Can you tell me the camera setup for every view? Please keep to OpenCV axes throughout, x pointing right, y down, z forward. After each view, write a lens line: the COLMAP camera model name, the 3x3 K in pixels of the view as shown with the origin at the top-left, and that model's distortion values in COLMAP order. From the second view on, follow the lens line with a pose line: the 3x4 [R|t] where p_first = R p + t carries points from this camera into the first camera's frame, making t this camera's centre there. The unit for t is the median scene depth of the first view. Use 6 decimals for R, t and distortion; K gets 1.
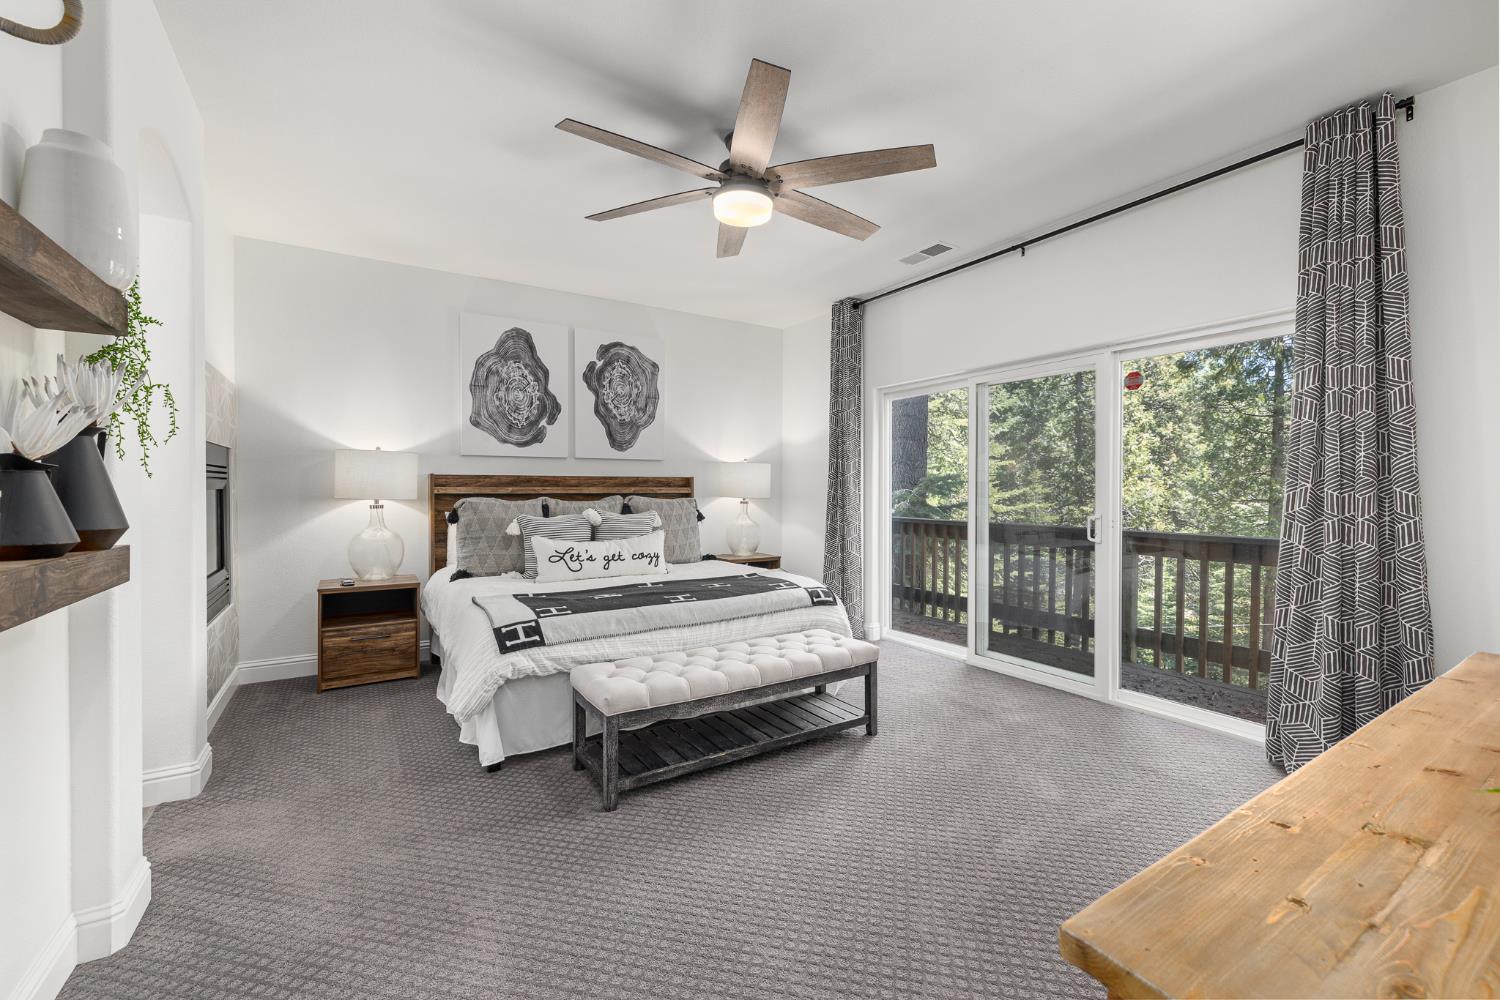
lens RADIAL K [[628.4, 0, 755.3], [0, 628.4, 484.4], [0, 0, 1]] dist [-0.000683, -0.000118]
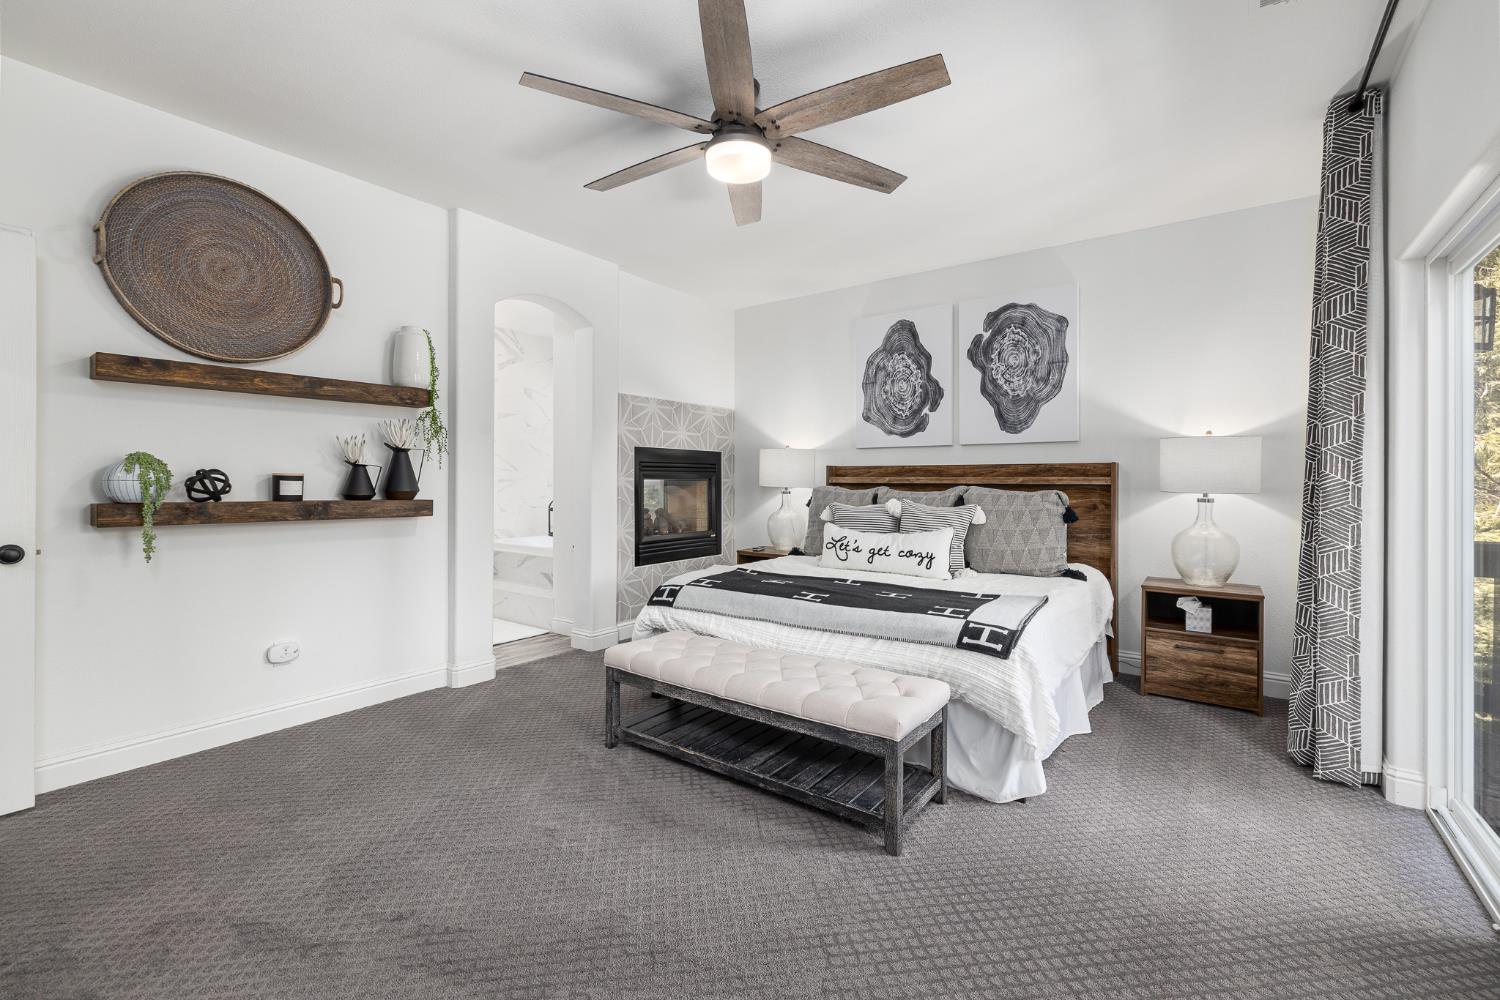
lens RADIAL K [[628.4, 0, 755.3], [0, 628.4, 484.4], [0, 0, 1]] dist [-0.000683, -0.000118]
pose [[0.363442, 0.006754, -0.931592, 0.474053], [0.003771, 0.999955, 0.008721, 0.006672], [0.931609, -0.006683, 0.363400, 0.403587]]
